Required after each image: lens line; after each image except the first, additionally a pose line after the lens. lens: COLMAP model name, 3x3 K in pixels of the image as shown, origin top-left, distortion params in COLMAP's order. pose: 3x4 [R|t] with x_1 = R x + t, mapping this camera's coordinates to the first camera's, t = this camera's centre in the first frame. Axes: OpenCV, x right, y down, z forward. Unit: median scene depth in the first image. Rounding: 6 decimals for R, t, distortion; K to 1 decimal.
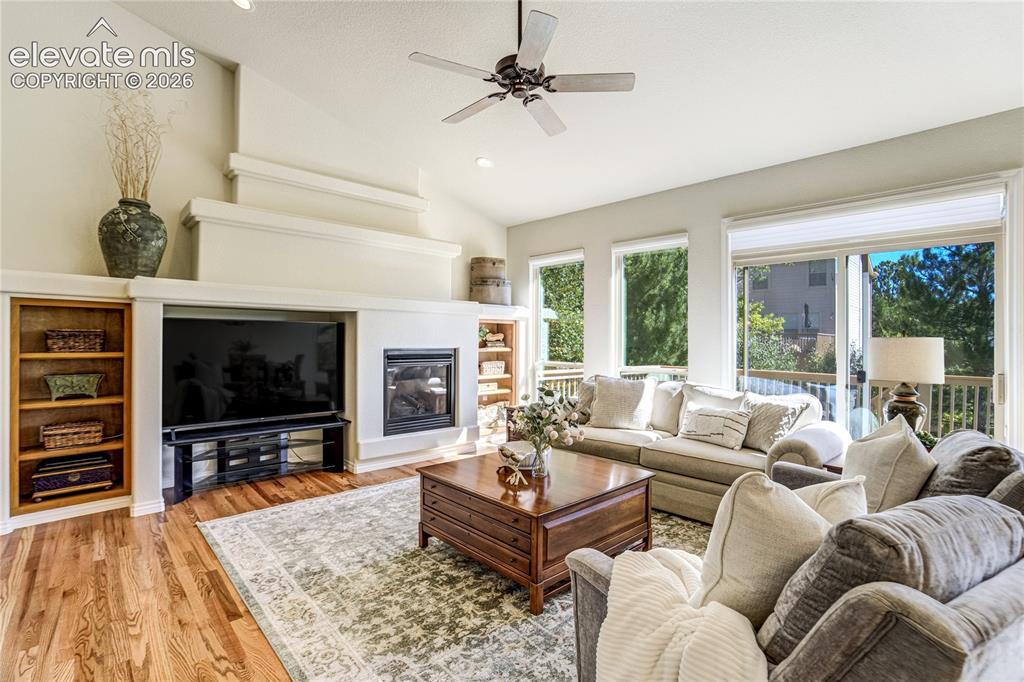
lens RADIAL K [[482.1, 0, 512.0], [0, 482.1, 341.0], [0, 0, 1]] dist [-0.058418, 0.033604]
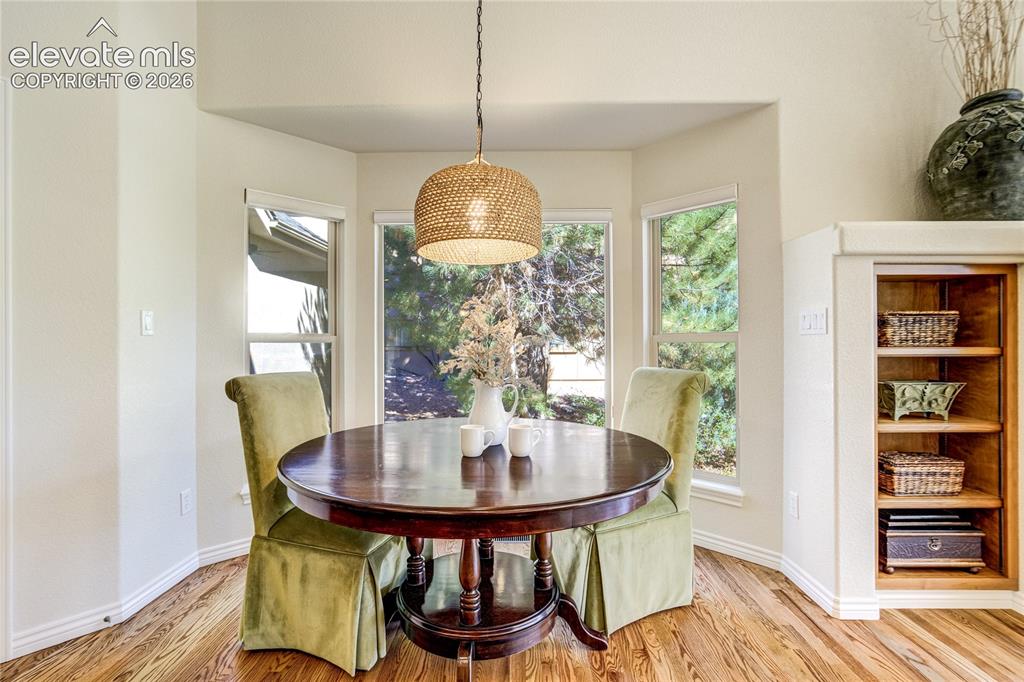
lens RADIAL K [[482.1, 0, 512.0], [0, 482.1, 341.0], [0, 0, 1]] dist [-0.058418, 0.033604]
pose [[0.724862, -0.005435, -0.688873, -0.731170], [0.007115, 0.999975, -0.000402, 0.009738], [0.688857, -0.004610, 0.724882, 0.118623]]
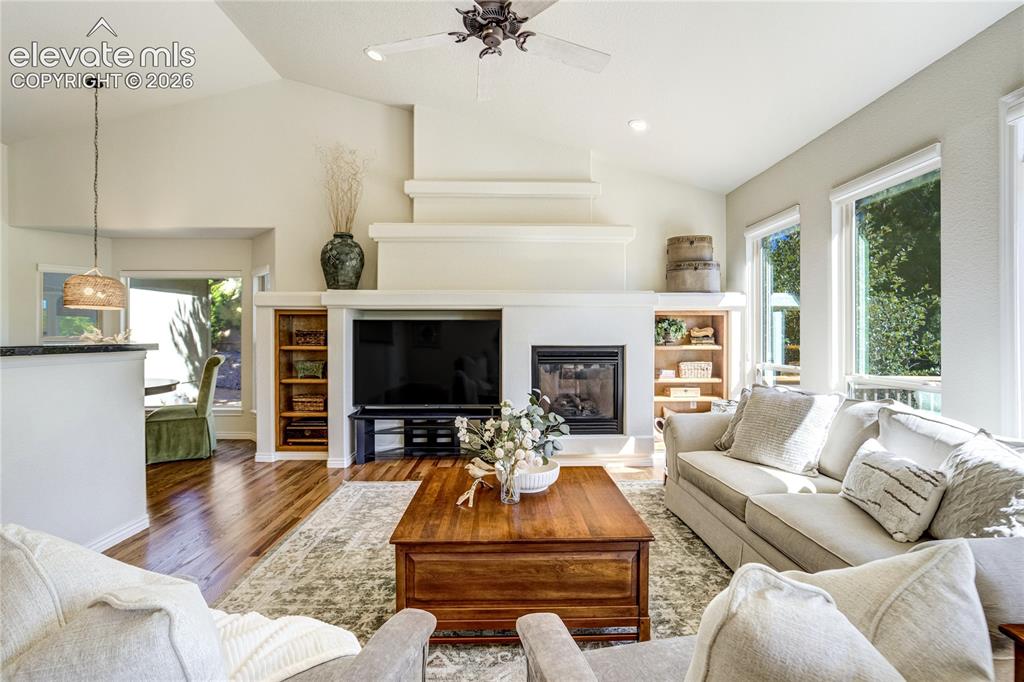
lens RADIAL K [[482.1, 0, 512.0], [0, 482.1, 341.0], [0, 0, 1]] dist [-0.058418, 0.033604]
pose [[0.741201, -0.000617, -0.671283, 0.407537], [0.003274, 0.999991, 0.002696, 0.005500], [0.671275, -0.004196, 0.741197, 0.273922]]
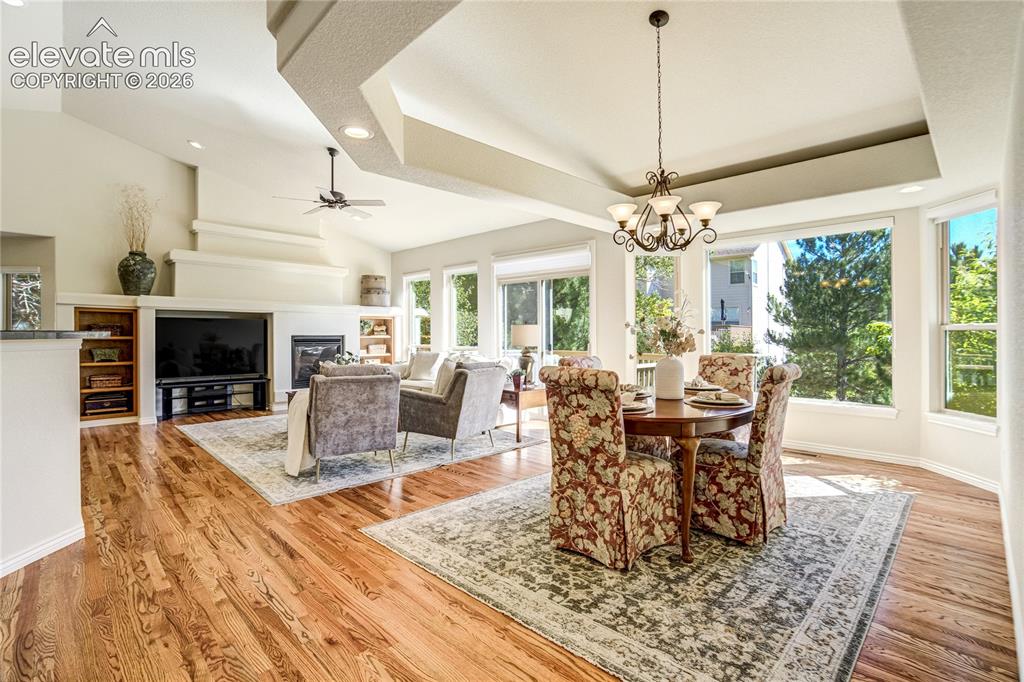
lens RADIAL K [[482.1, 0, 512.0], [0, 482.1, 341.0], [0, 0, 1]] dist [-0.058418, 0.033604]
pose [[0.999457, -0.006006, 0.032392, 0.483828], [0.005673, 0.999930, 0.010372, 0.025888], [-0.032453, -0.010182, 0.999421, -0.724634]]
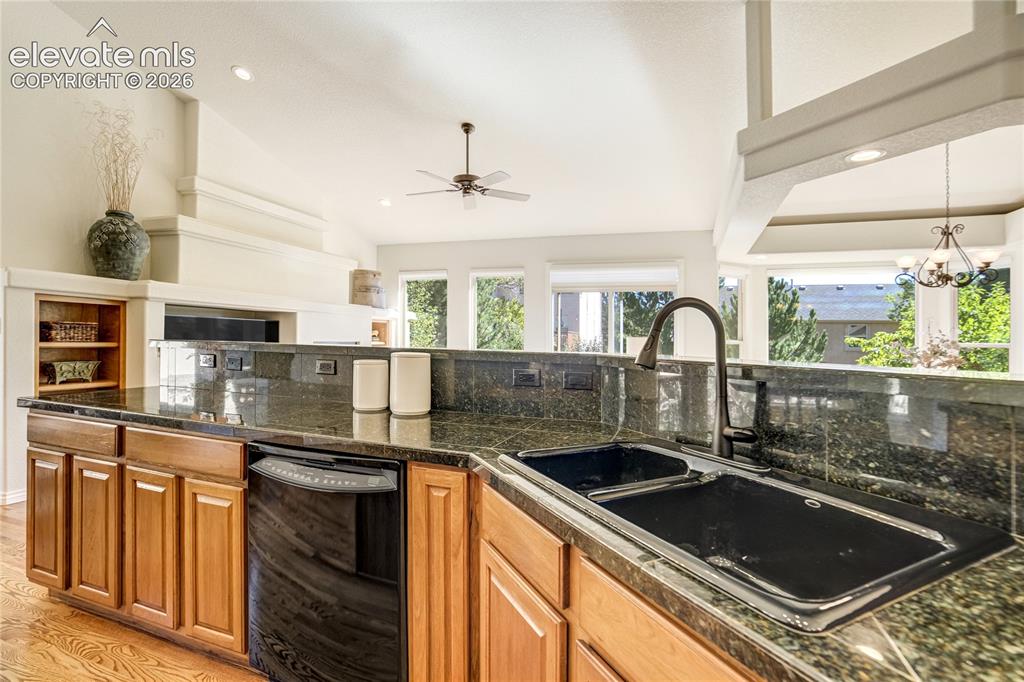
lens RADIAL K [[479.9, 0, 512.0], [0, 479.9, 341.0], [0, 0, 1]] dist [-0.000131, 0.000790]
pose [[0.891966, 0.007592, 0.452038, -0.415084], [-0.011445, 0.999918, 0.005788, 0.001690], [-0.451957, -0.010336, 0.891980, -0.435027]]
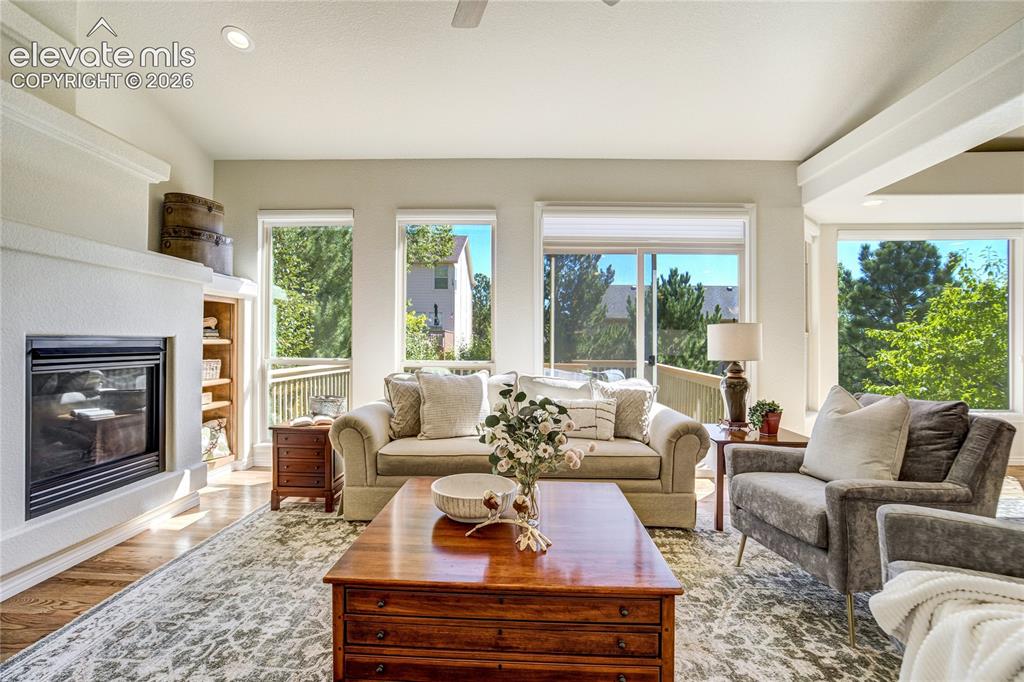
lens RADIAL K [[482.1, 0, 512.0], [0, 482.1, 341.0], [0, 0, 1]] dist [-0.058418, 0.033604]
pose [[0.707758, -0.001021, 0.706454, -0.288163], [-0.001452, 0.999995, 0.002900, 0.021738], [-0.706453, -0.003078, 0.707753, 0.378525]]
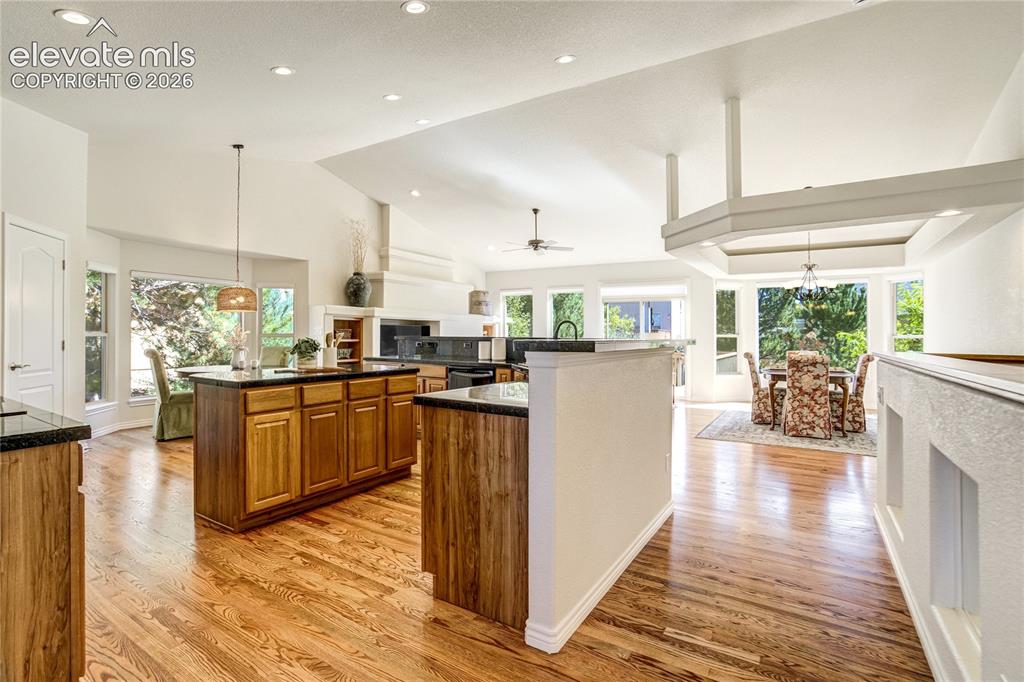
lens RADIAL K [[482.1, 0, 512.0], [0, 482.1, 341.0], [0, 0, 1]] dist [-0.058418, 0.033604]
pose [[0.969386, -0.003876, 0.245510, -0.576147], [0.002071, 0.999969, 0.007611, 0.014064], [-0.245532, -0.006869, 0.969364, -1.246659]]
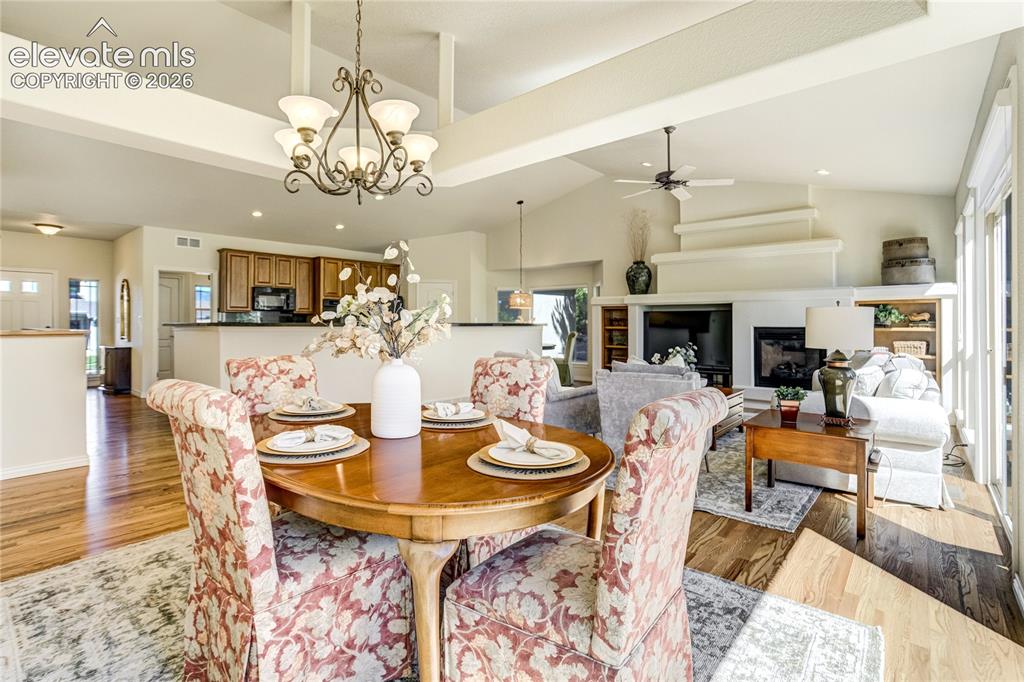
lens RADIAL K [[471.9, 0, 500.0], [0, 471.9, 323.4], [0, 0, 1]] dist [-0.058183, 0.029766]
pose [[0.101303, -0.007326, -0.994829, 1.213718], [-0.001324, 0.999971, -0.007499, 0.020202], [0.994855, 0.002077, 0.101290, 0.088279]]
